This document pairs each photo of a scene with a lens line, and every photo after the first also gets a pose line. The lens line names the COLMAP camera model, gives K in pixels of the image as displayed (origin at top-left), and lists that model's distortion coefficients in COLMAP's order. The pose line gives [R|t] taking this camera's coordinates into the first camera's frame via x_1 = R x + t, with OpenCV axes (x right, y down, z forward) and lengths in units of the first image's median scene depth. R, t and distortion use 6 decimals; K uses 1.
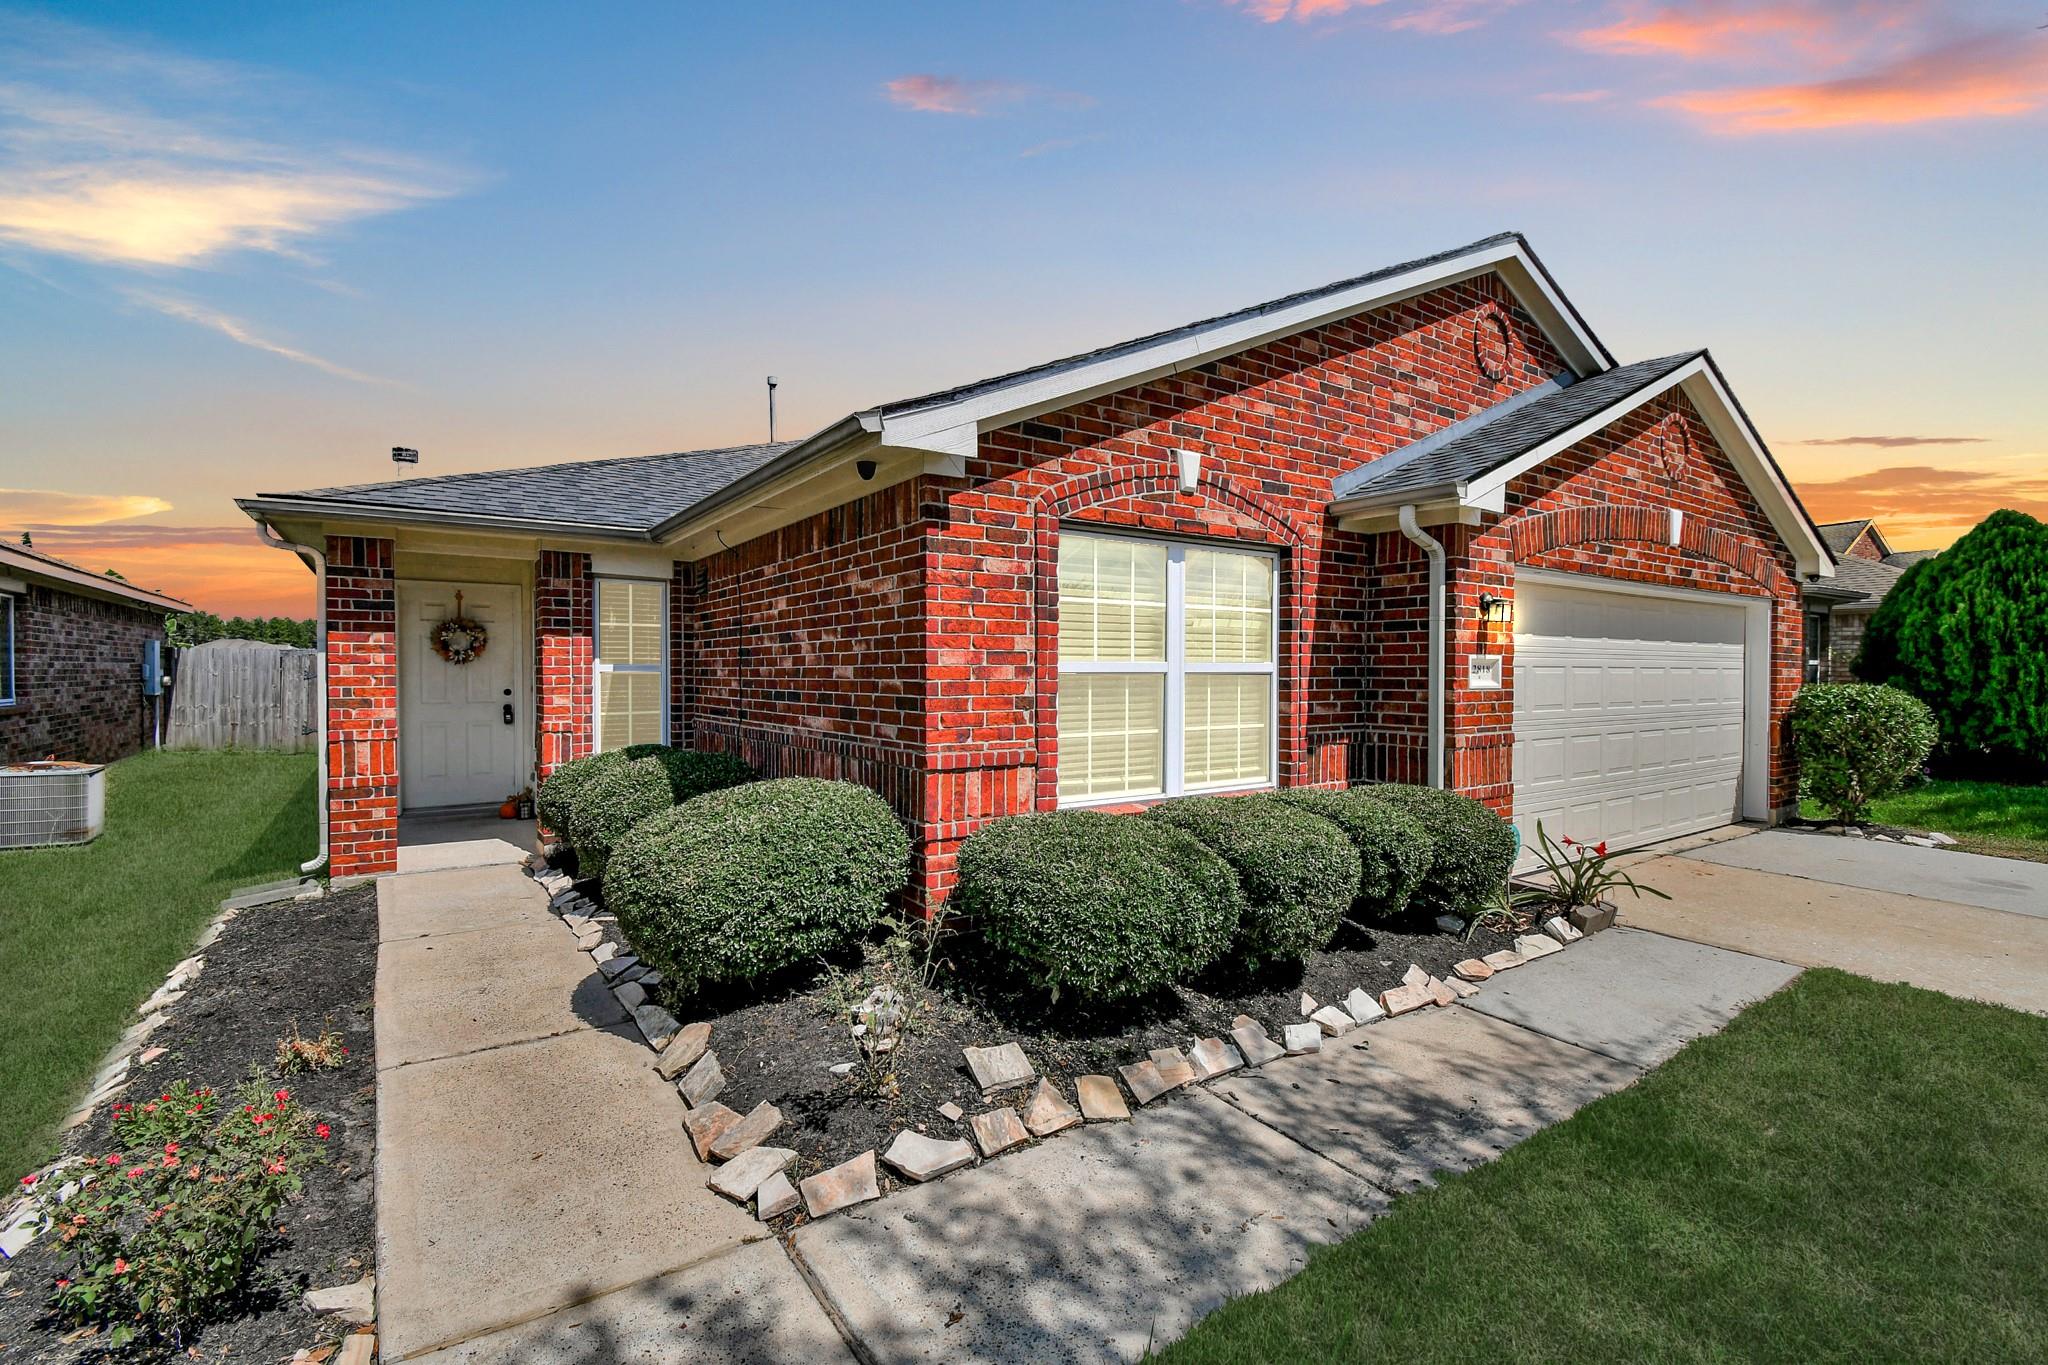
lens RADIAL K [[902.3, 0, 1020.1], [0, 902.3, 689.8], [0, 0, 1]] dist [0.014110, -0.022859]
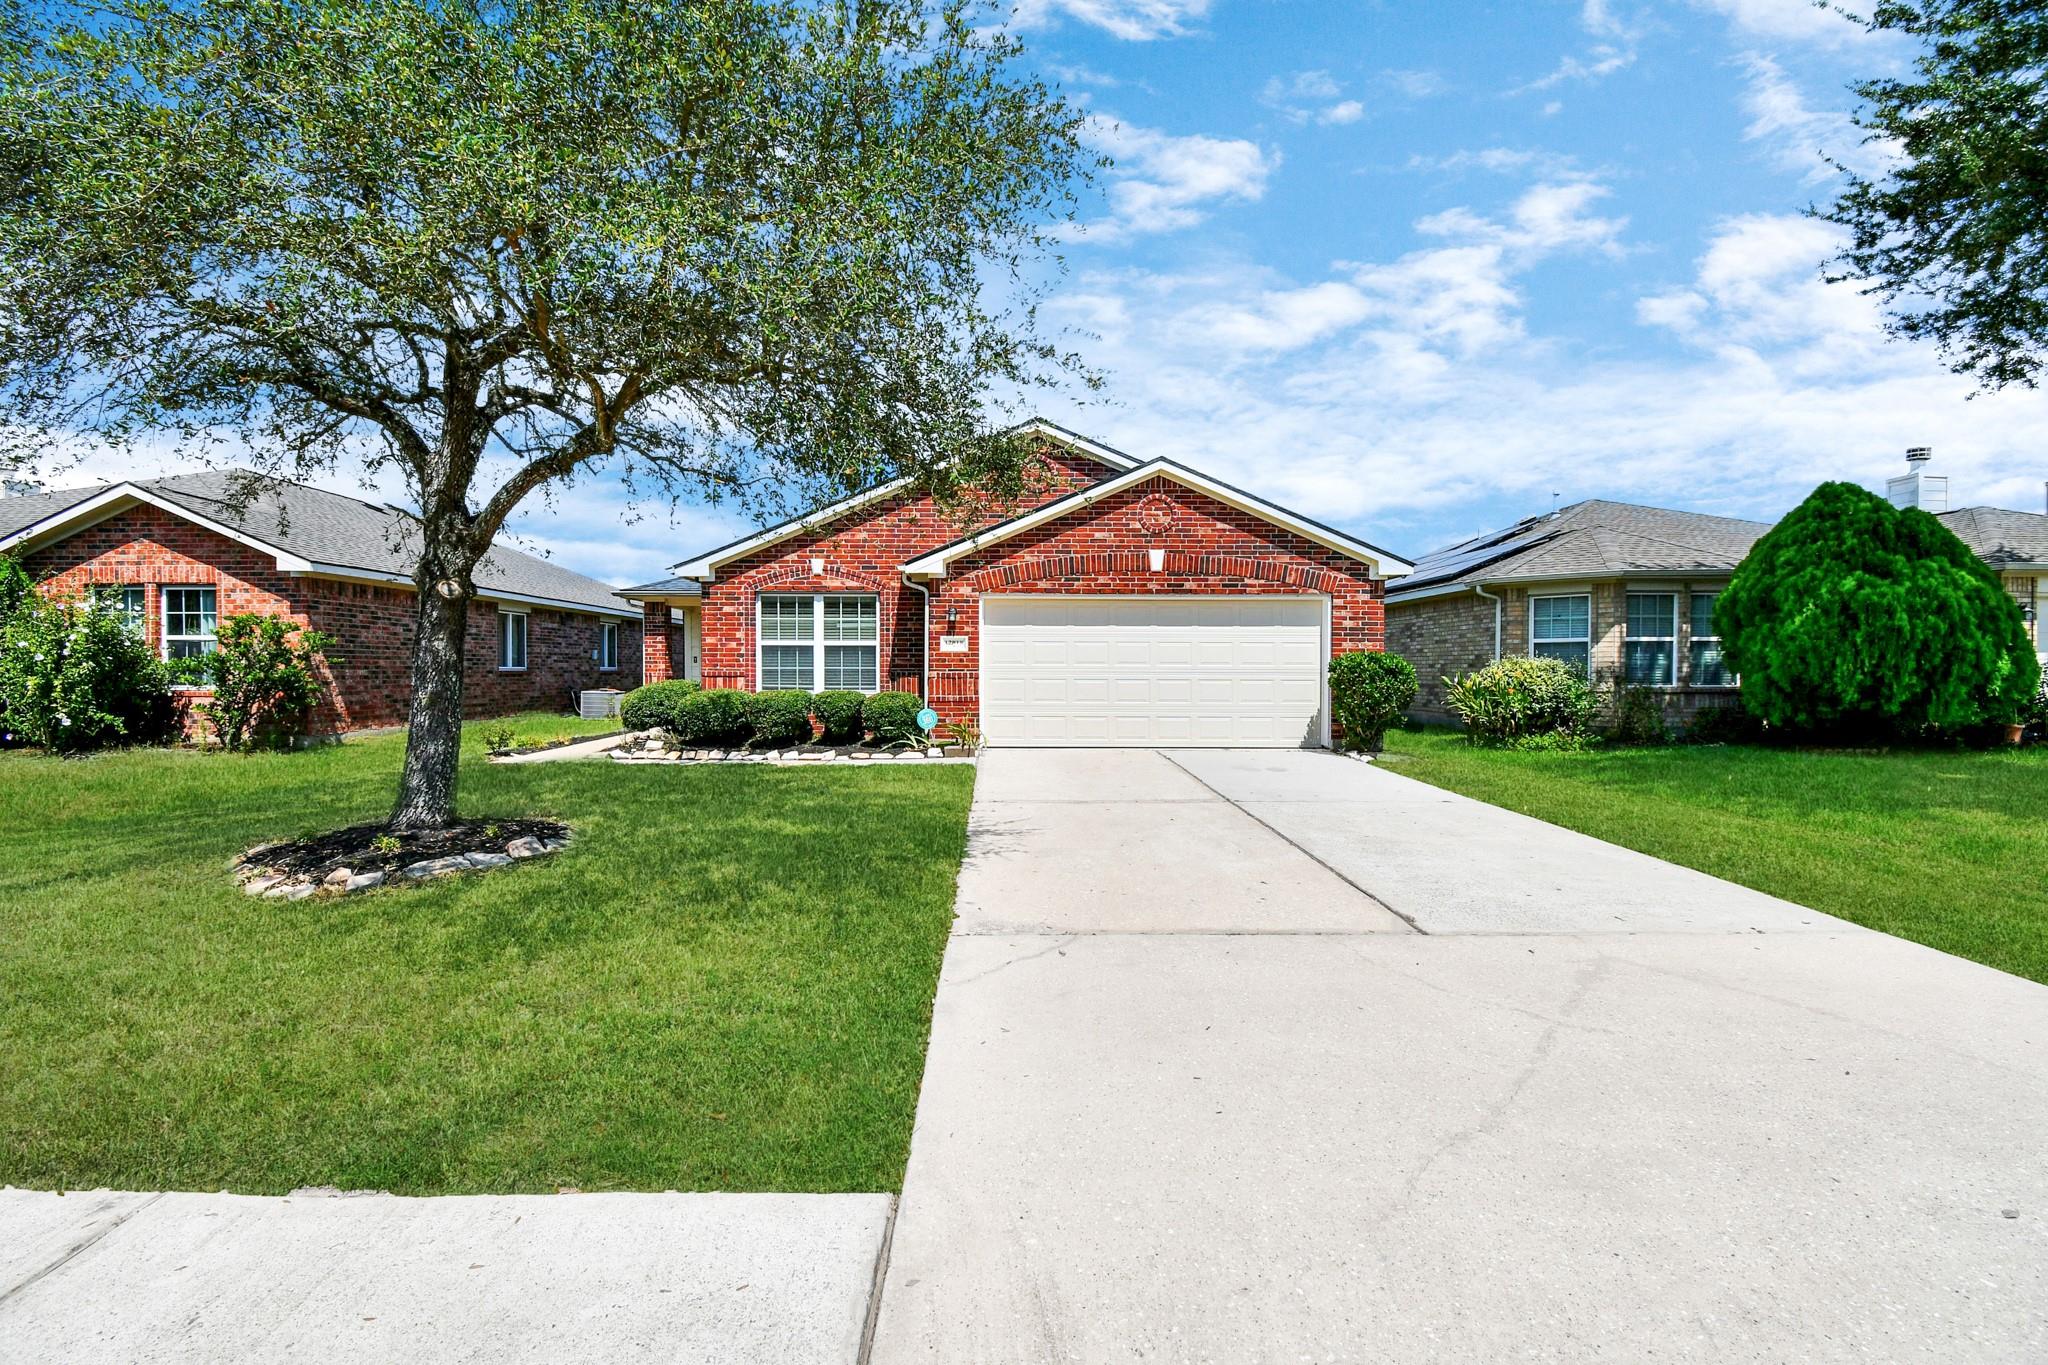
lens RADIAL K [[895.2, 0, 1015.8], [0, 895.2, 687.4], [0, 0, 1]] dist [0.023723, -0.029273]
pose [[0.840964, 0.014659, -0.540892, 1.911110], [-0.010549, 0.999887, 0.010697, 0.064568], [0.540987, -0.003290, 0.841024, -0.789209]]
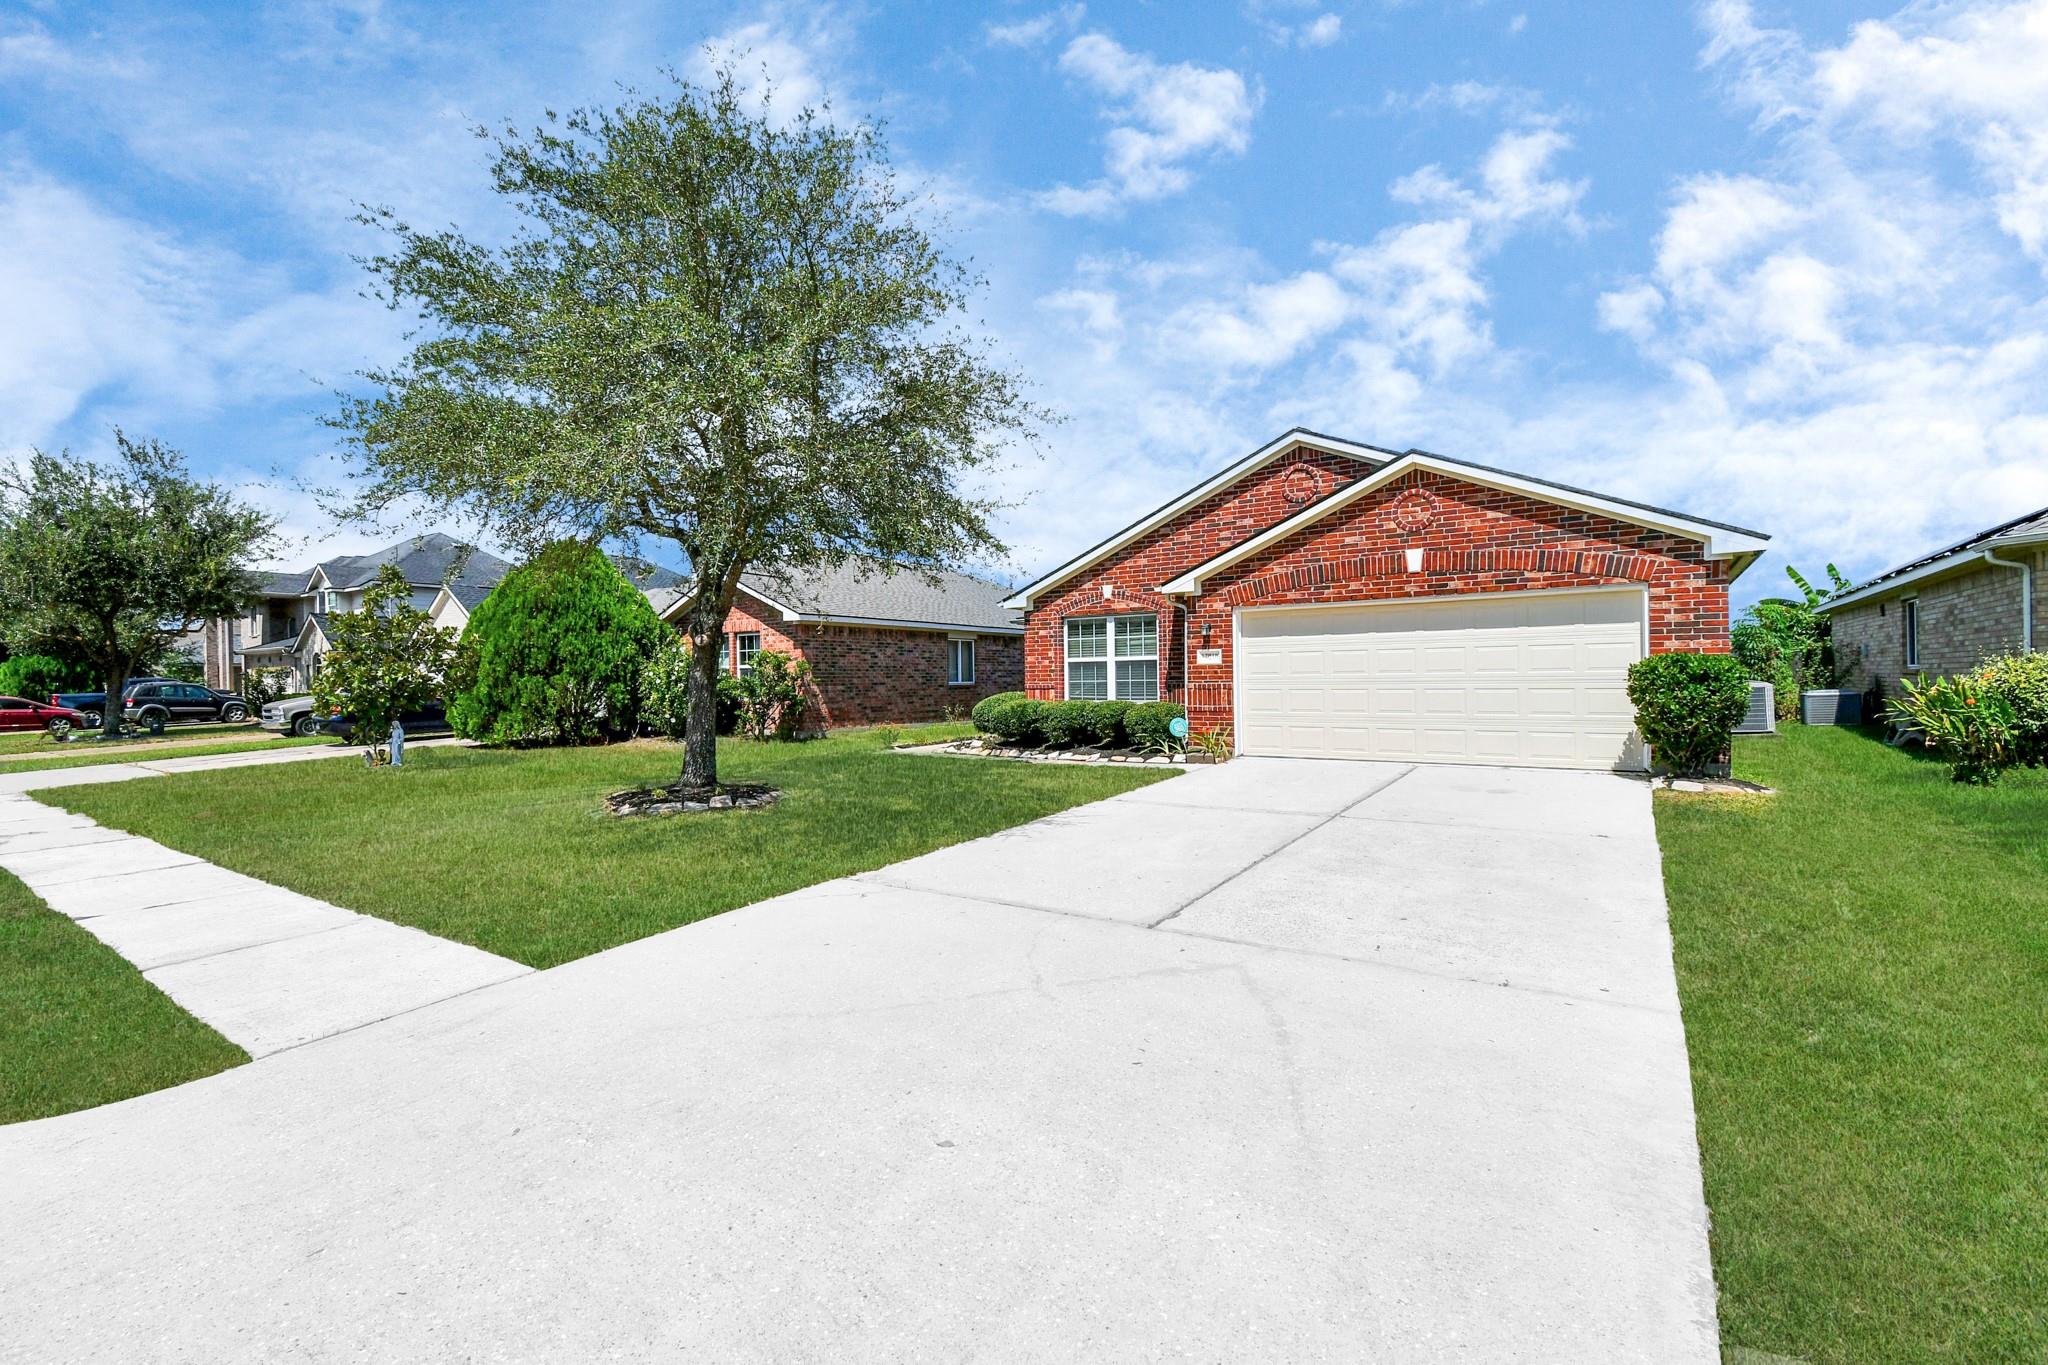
lens RADIAL K [[899.8, 0, 1014.8], [0, 899.8, 659.0], [0, 0, 1]] dist [0.016653, -0.021072]
pose [[0.364771, -0.025745, -0.930741, 2.609746], [0.000025, 0.999618, -0.027641, 0.052998], [0.931097, 0.010059, 0.364632, -0.325520]]
